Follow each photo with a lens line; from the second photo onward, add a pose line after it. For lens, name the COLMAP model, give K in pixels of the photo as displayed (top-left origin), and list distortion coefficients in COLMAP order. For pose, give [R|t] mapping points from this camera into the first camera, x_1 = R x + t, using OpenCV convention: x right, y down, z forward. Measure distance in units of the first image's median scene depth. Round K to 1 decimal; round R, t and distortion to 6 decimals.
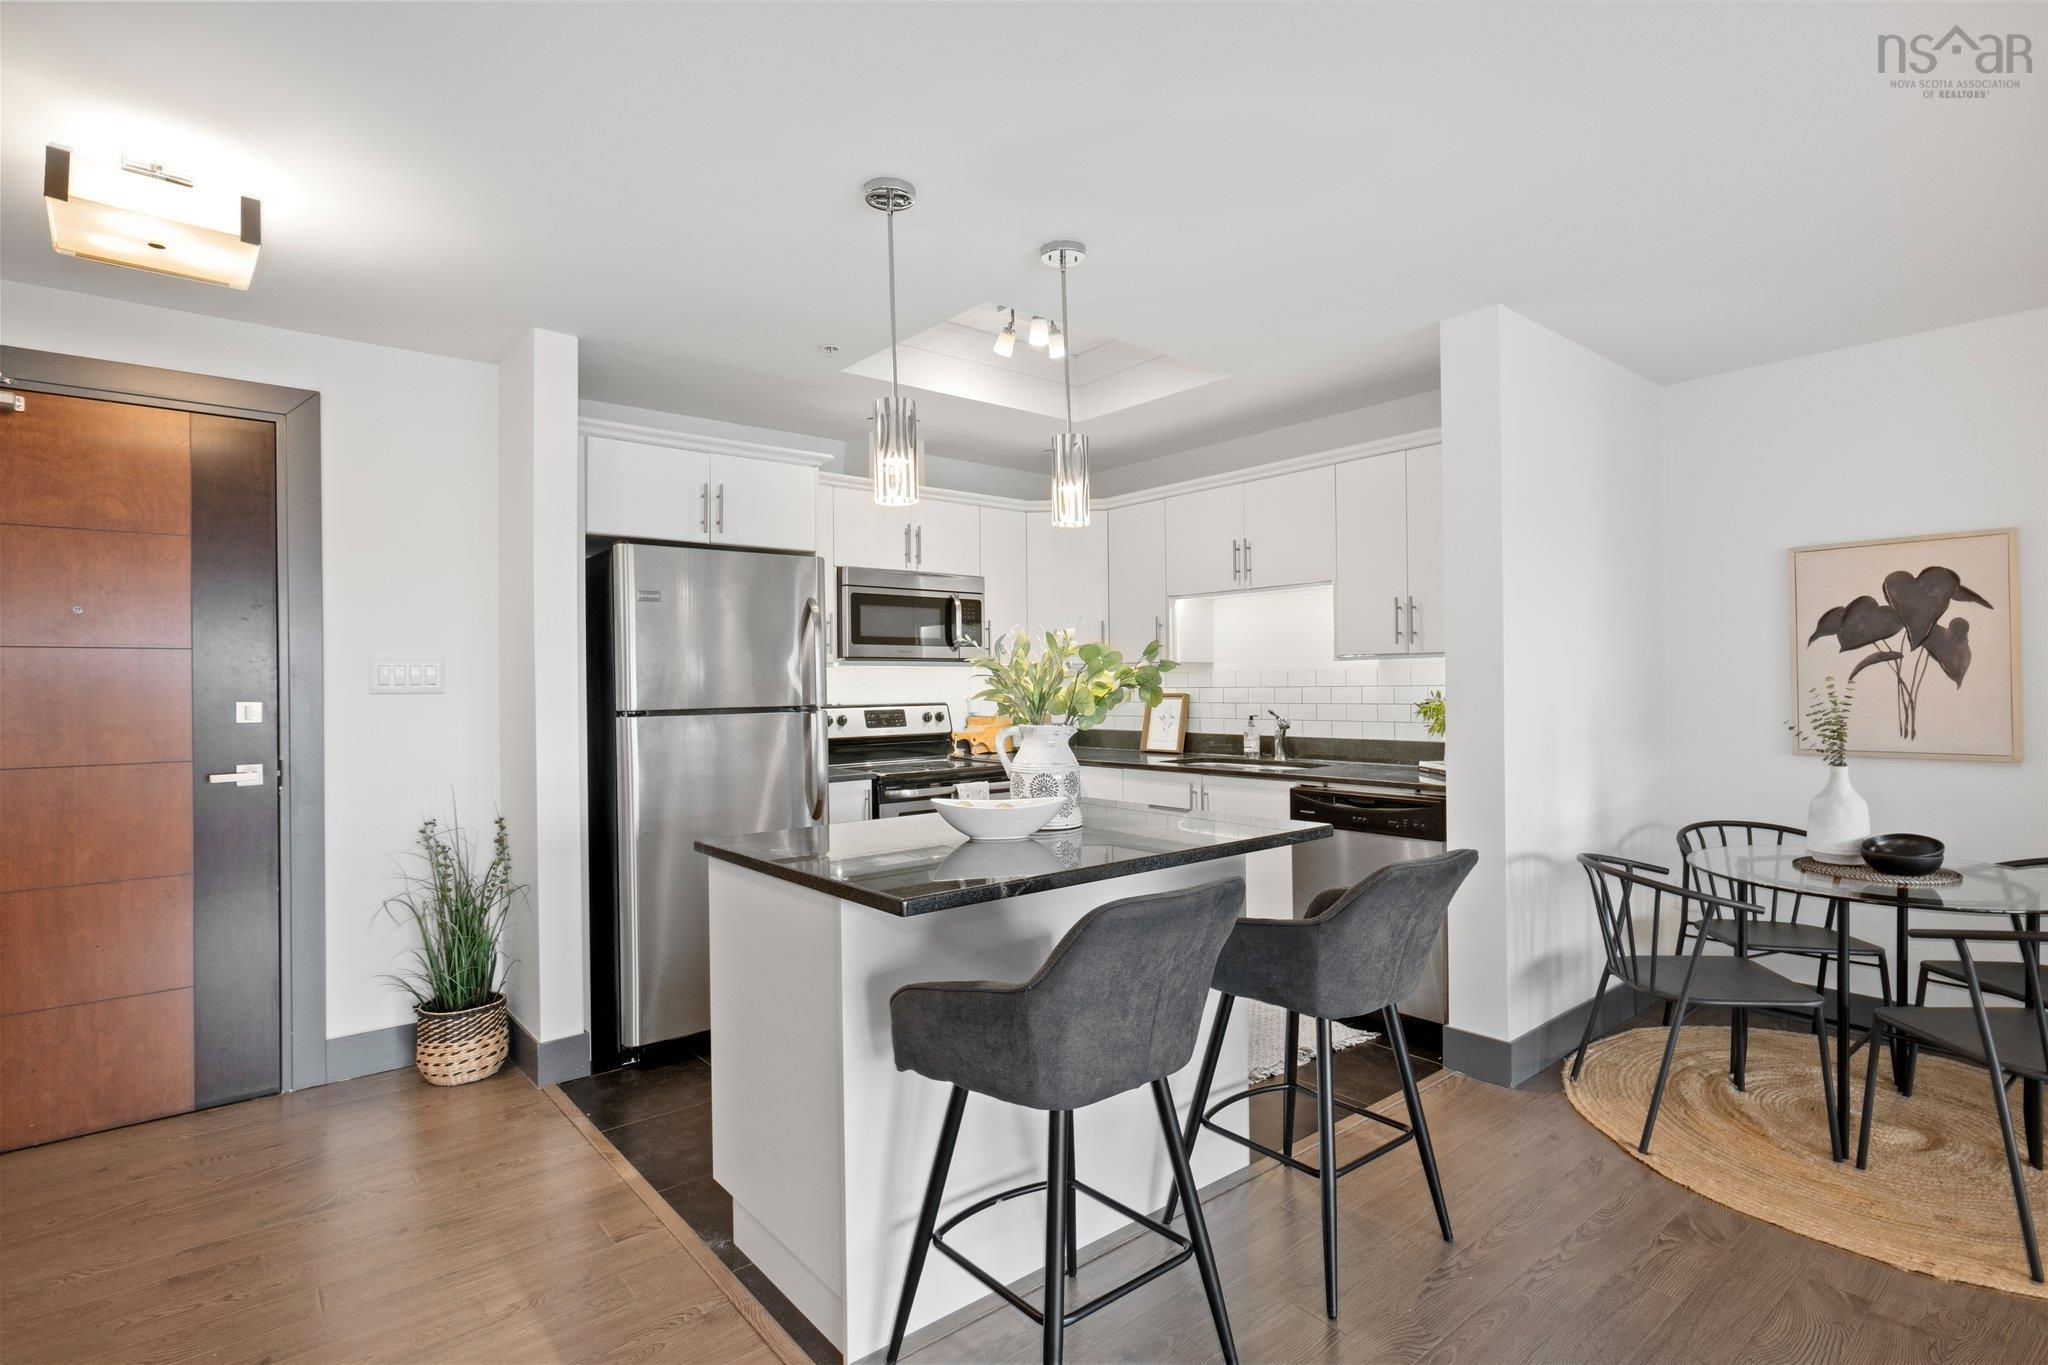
lens RADIAL K [[1013.4, 0, 1024.0], [0, 1013.4, 682.5], [0, 0, 1]] dist [-0.001135, 0.001432]
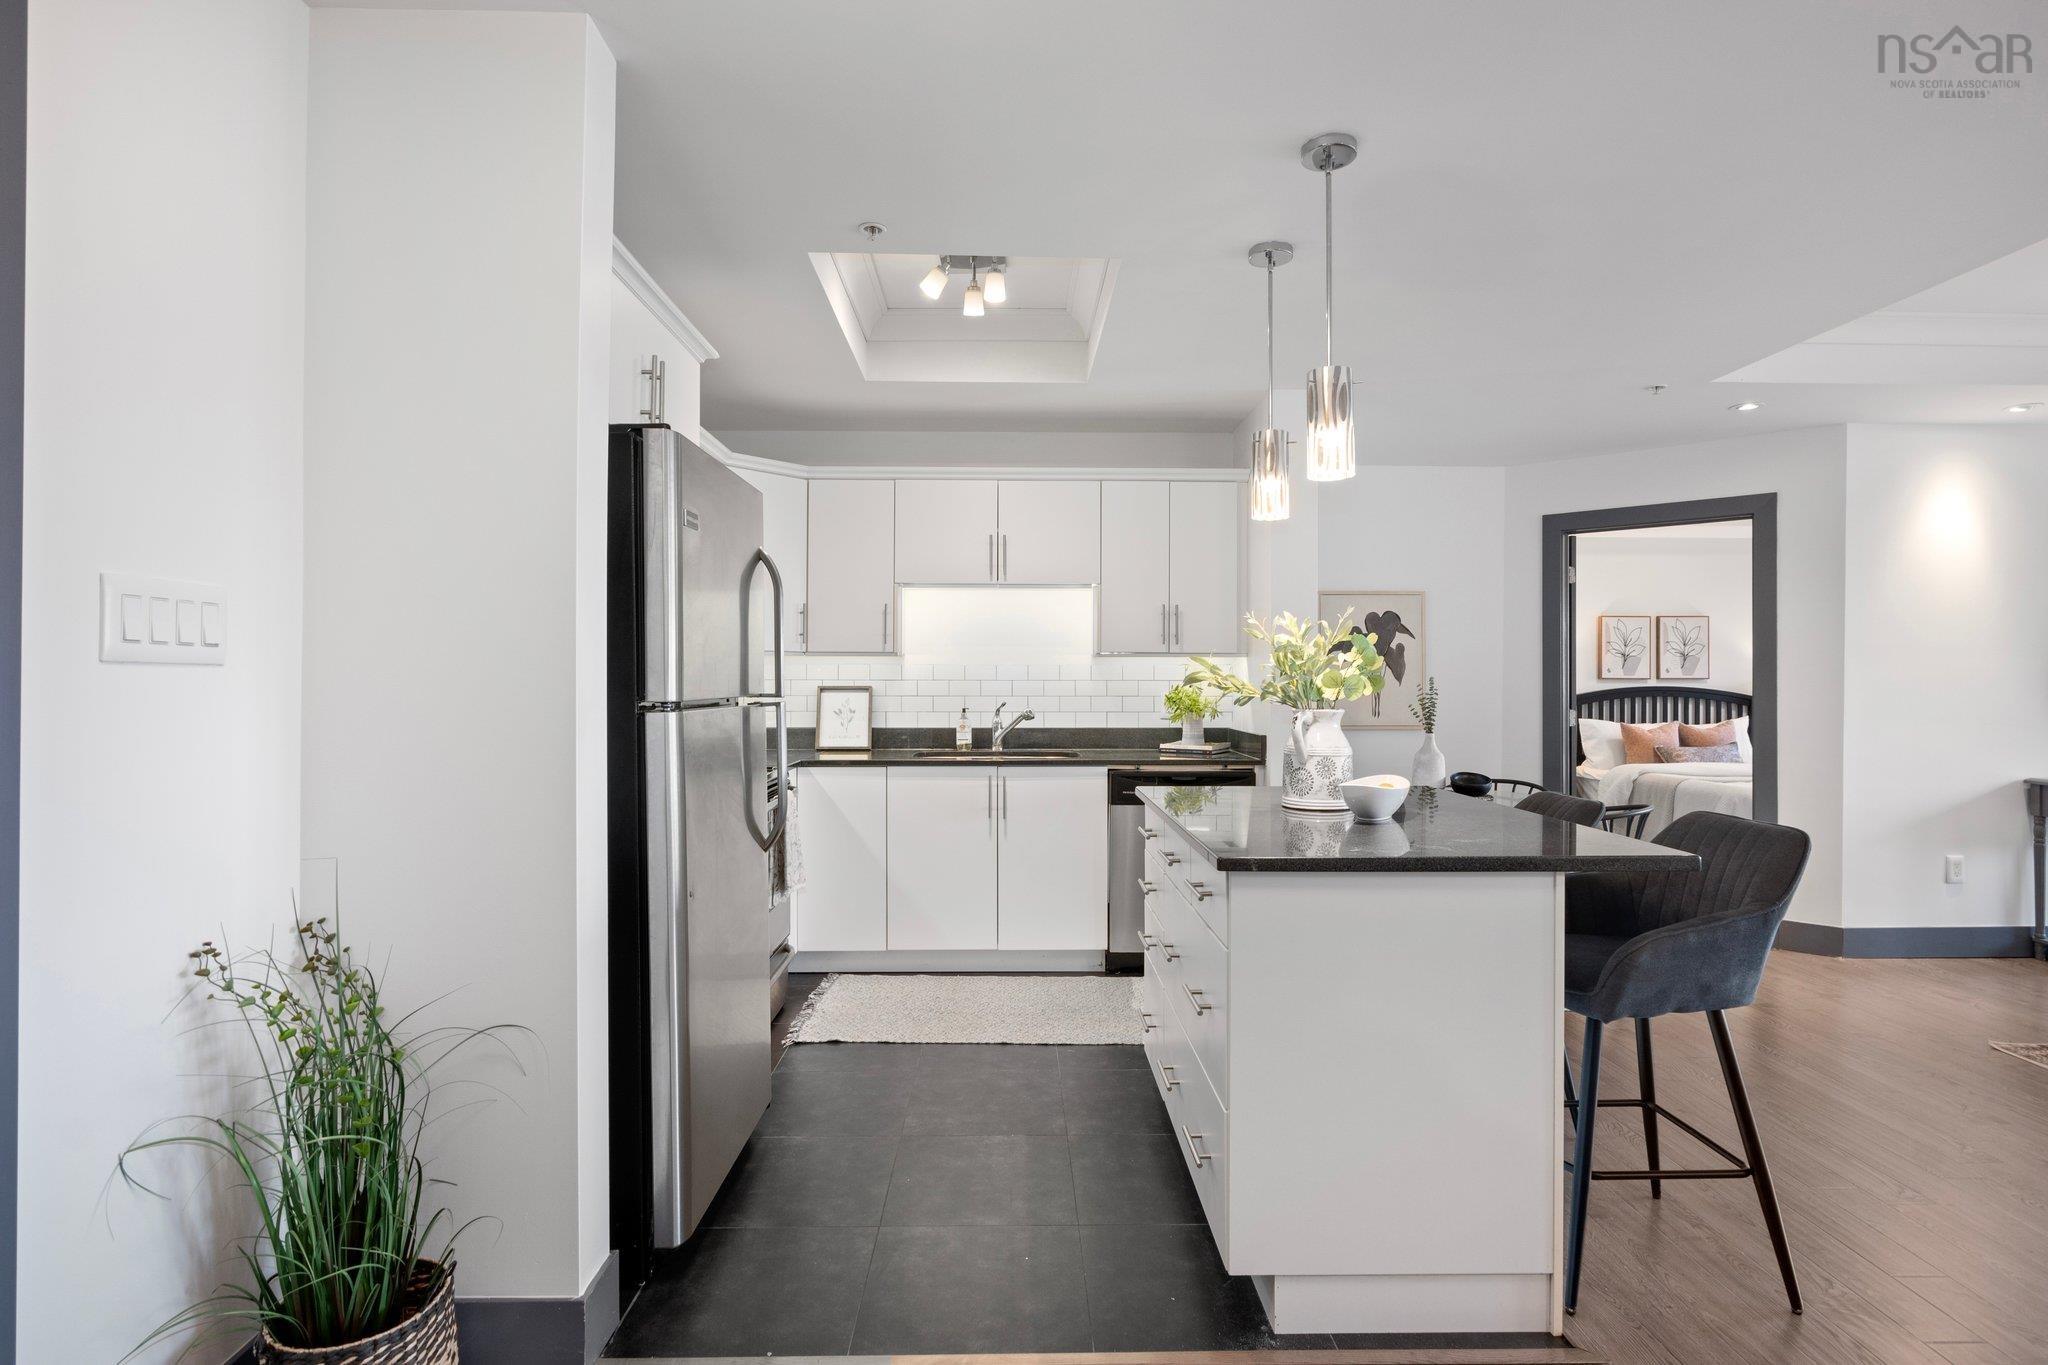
lens RADIAL K [[1005.9, 0, 1027.7], [0, 1005.9, 680.2], [0, 0, 1]] dist [-0.003475, 0.002124]
pose [[0.624991, 0.014205, 0.780503, -0.708733], [-0.011236, 0.999895, -0.009201, 0.017723], [-0.780551, -0.003020, 0.625085, 0.437952]]
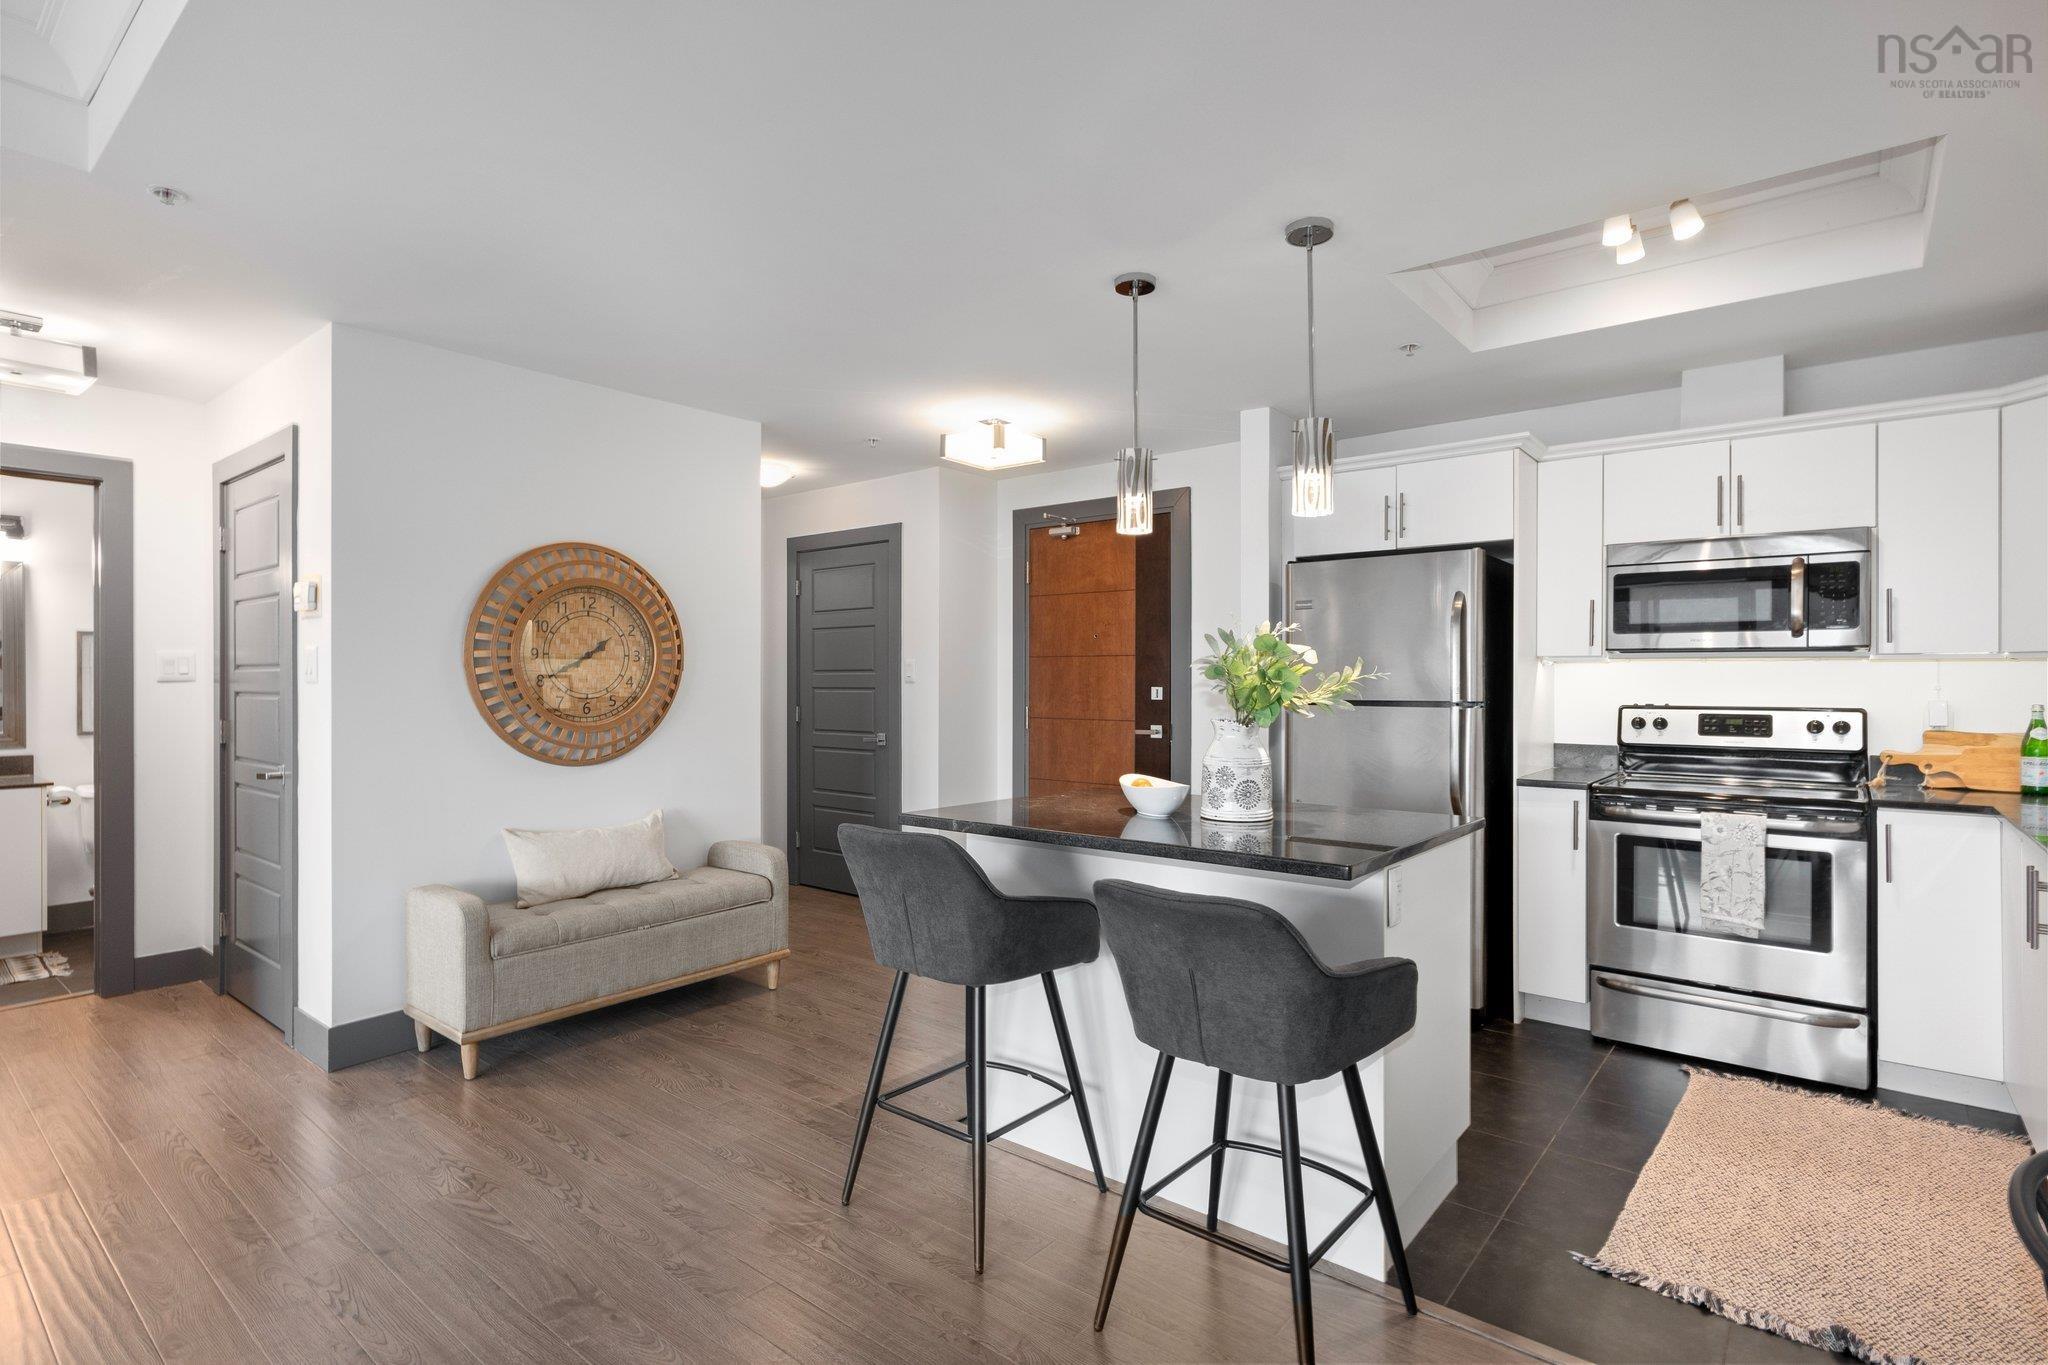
lens RADIAL K [[1005.9, 0, 1027.7], [0, 1005.9, 680.2], [0, 0, 1]] dist [-0.003475, 0.002124]
pose [[0.193547, 0.010011, -0.981040, 0.729718], [-0.003996, 0.999948, 0.009416, -0.005843], [0.981083, 0.002098, 0.193576, 0.438363]]
